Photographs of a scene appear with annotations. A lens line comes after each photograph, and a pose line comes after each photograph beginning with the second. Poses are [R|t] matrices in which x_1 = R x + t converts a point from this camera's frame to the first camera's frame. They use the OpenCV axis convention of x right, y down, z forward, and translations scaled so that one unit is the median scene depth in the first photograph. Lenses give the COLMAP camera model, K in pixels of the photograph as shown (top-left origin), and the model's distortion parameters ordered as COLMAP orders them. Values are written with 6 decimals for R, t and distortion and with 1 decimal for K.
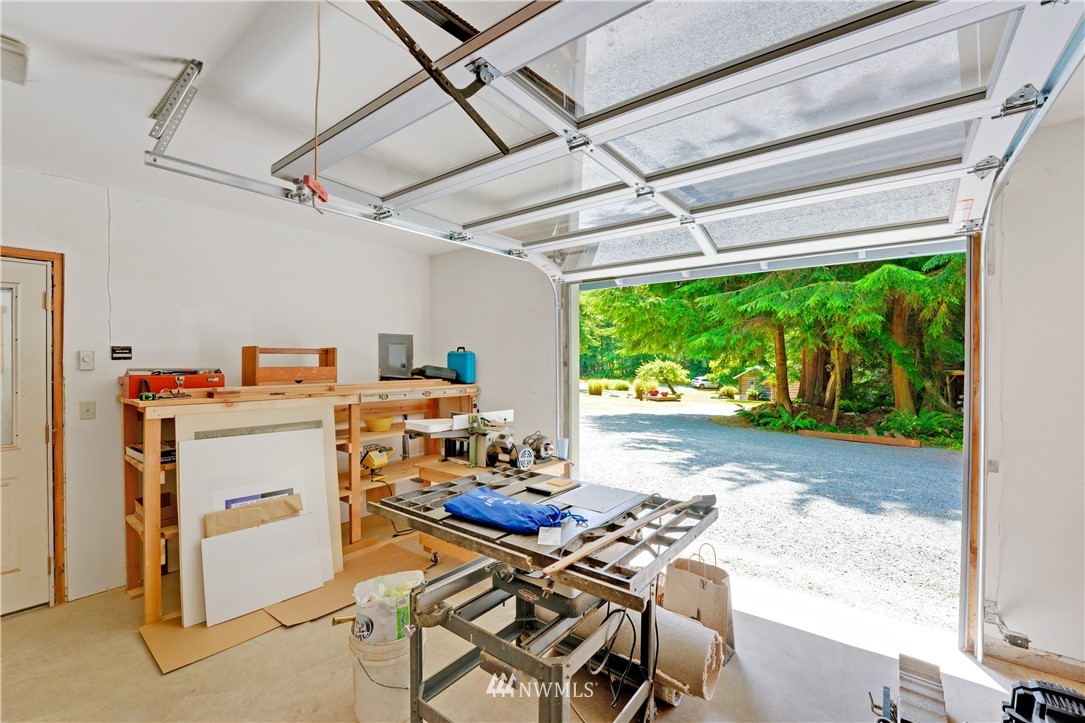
lens RADIAL K [[446.0, 0, 526.5], [0, 446.0, 361.5], [0, 0, 1]] dist [-0.027974, 0.004281]
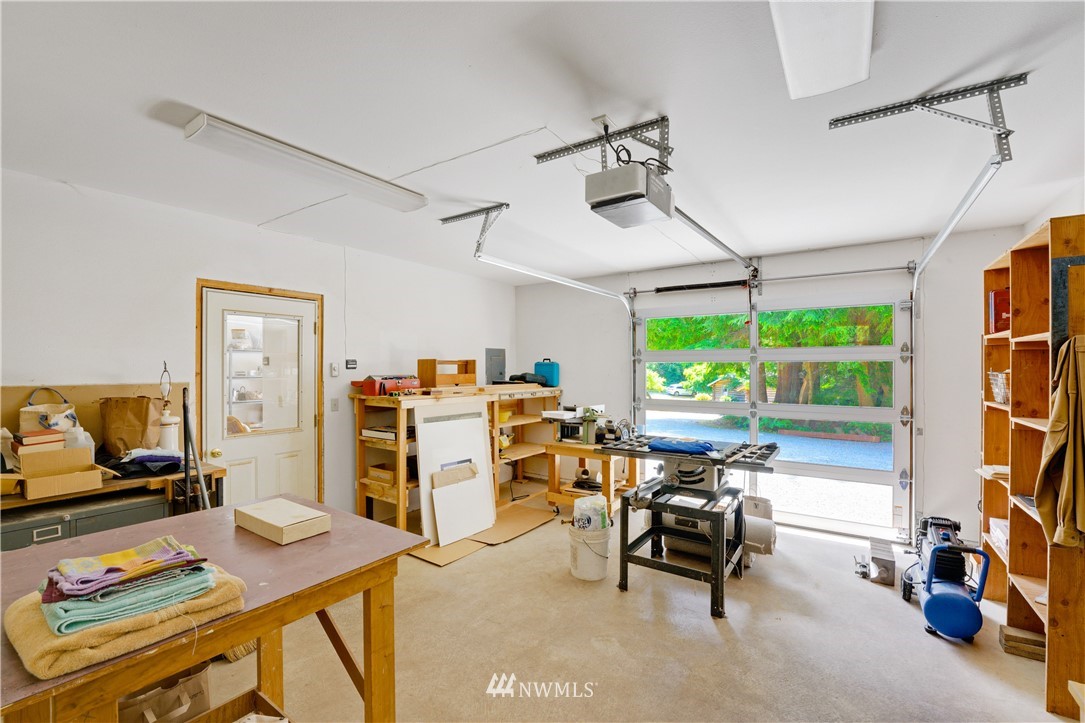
lens RADIAL K [[447.3, 0, 541.5], [0, 447.3, 367.1], [0, 0, 1]] dist [-0.025559, 0.000023]
pose [[0.996881, -0.001017, 0.078911, -0.380557], [0.001419, 0.999986, -0.005041, -0.001865], [-0.078905, 0.005138, 0.996869, -0.422502]]
